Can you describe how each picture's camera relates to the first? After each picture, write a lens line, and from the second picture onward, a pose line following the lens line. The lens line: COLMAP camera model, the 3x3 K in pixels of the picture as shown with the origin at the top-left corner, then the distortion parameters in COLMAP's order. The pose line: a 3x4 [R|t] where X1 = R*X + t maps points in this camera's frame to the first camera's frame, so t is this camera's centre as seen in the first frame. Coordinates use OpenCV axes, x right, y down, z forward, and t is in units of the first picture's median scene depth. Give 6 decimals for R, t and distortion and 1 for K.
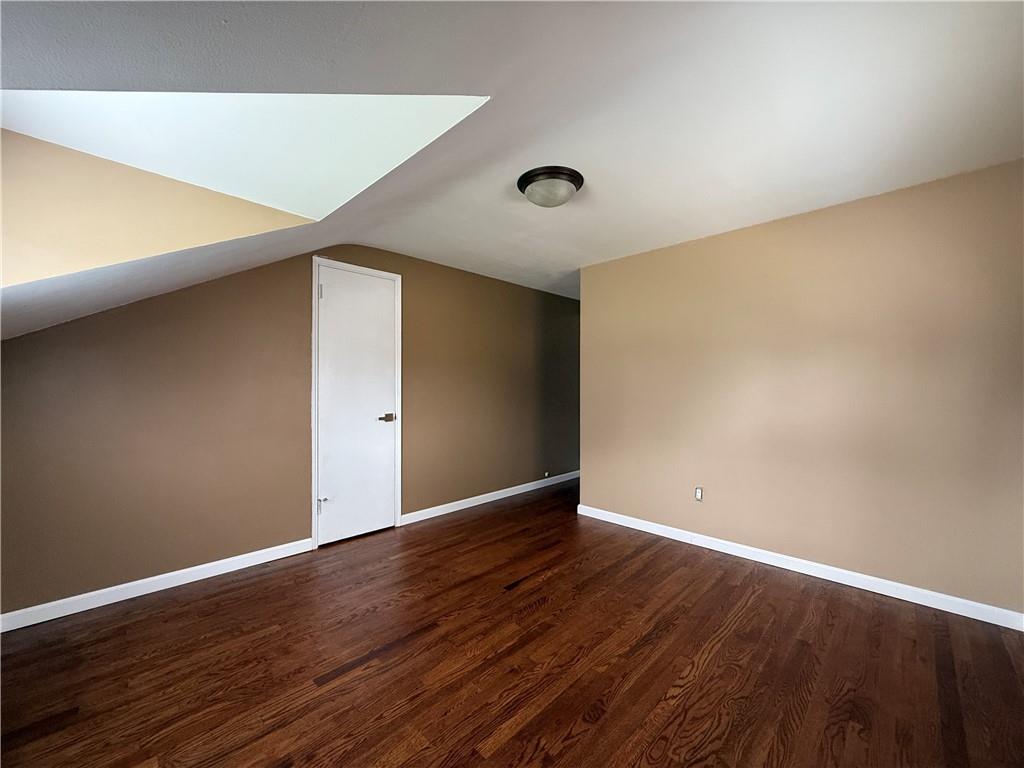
lens RADIAL K [[406.4, 0, 510.4], [0, 406.4, 386.6], [0, 0, 1]] dist [0.001037, 0.001812]
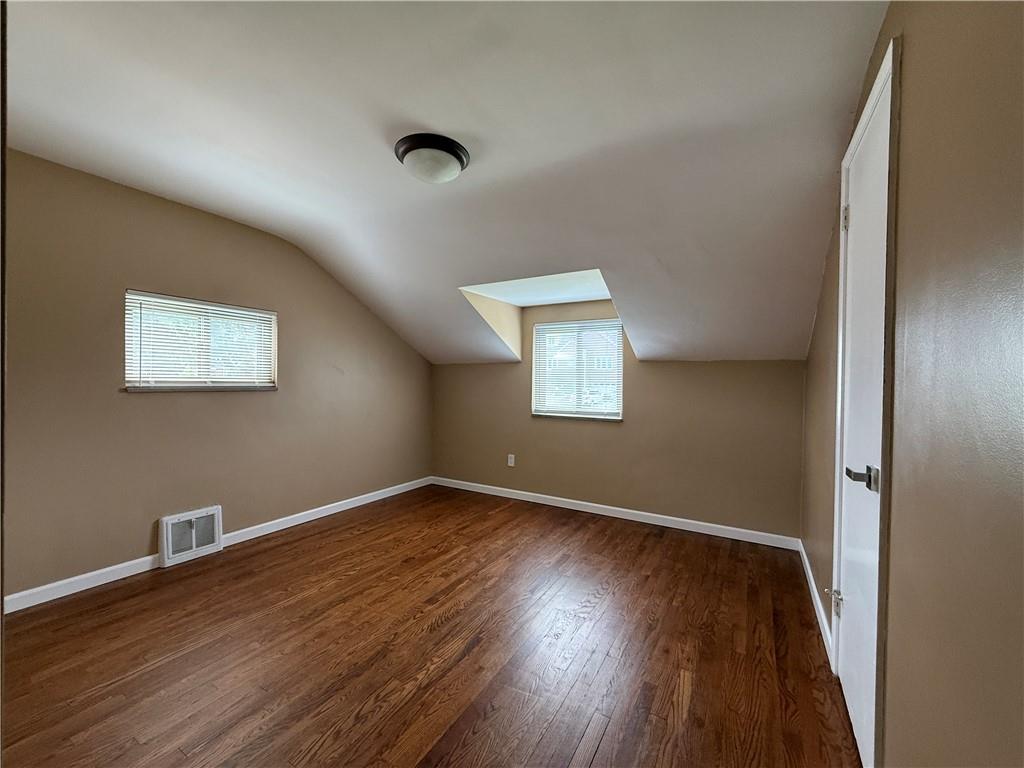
lens RADIAL K [[406.4, 0, 510.8], [0, 406.4, 383.8], [0, 0, 1]] dist [0.001037, 0.001812]
pose [[-0.969959, -0.016129, -0.242733, 0.178935], [-0.017812, 0.999830, 0.004739, -0.004486], [0.242615, 0.008920, -0.970082, 2.418481]]
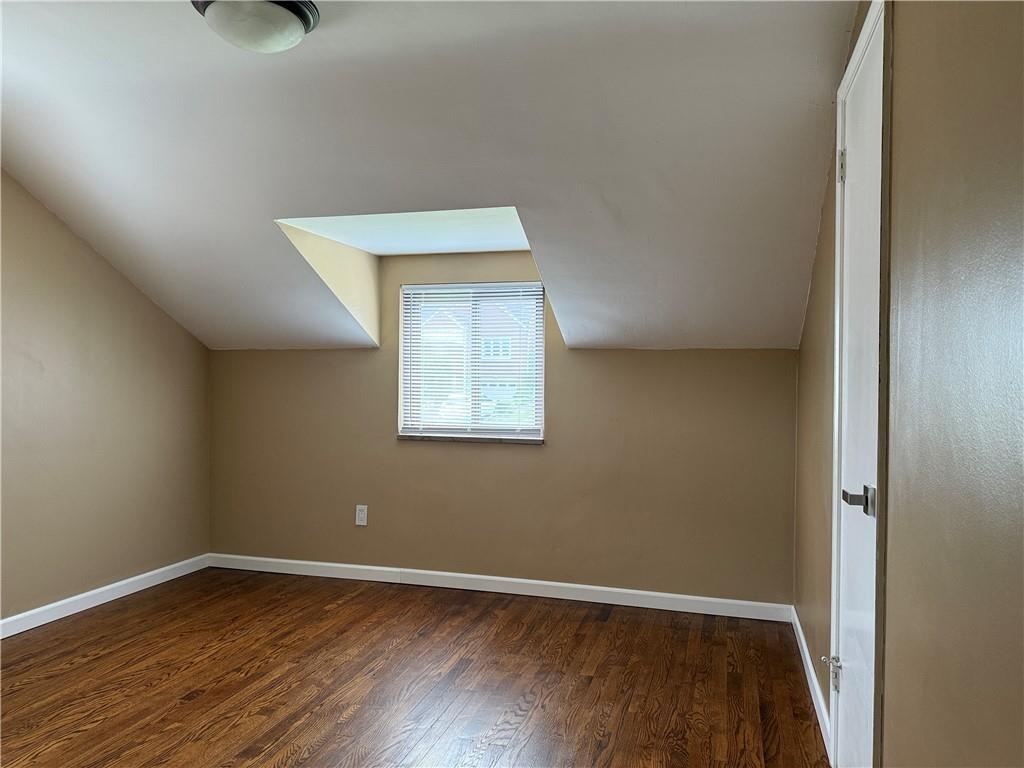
lens RADIAL K [[722.3, 0, 510.8], [0, 722.3, 378.5], [0, 0, 1]] dist [0.032085, -0.036403]
pose [[-0.880186, -0.016096, -0.474356, 0.323178], [-0.014494, 0.999870, -0.007034, -0.005297], [0.474408, 0.000684, -0.880305, 2.542656]]
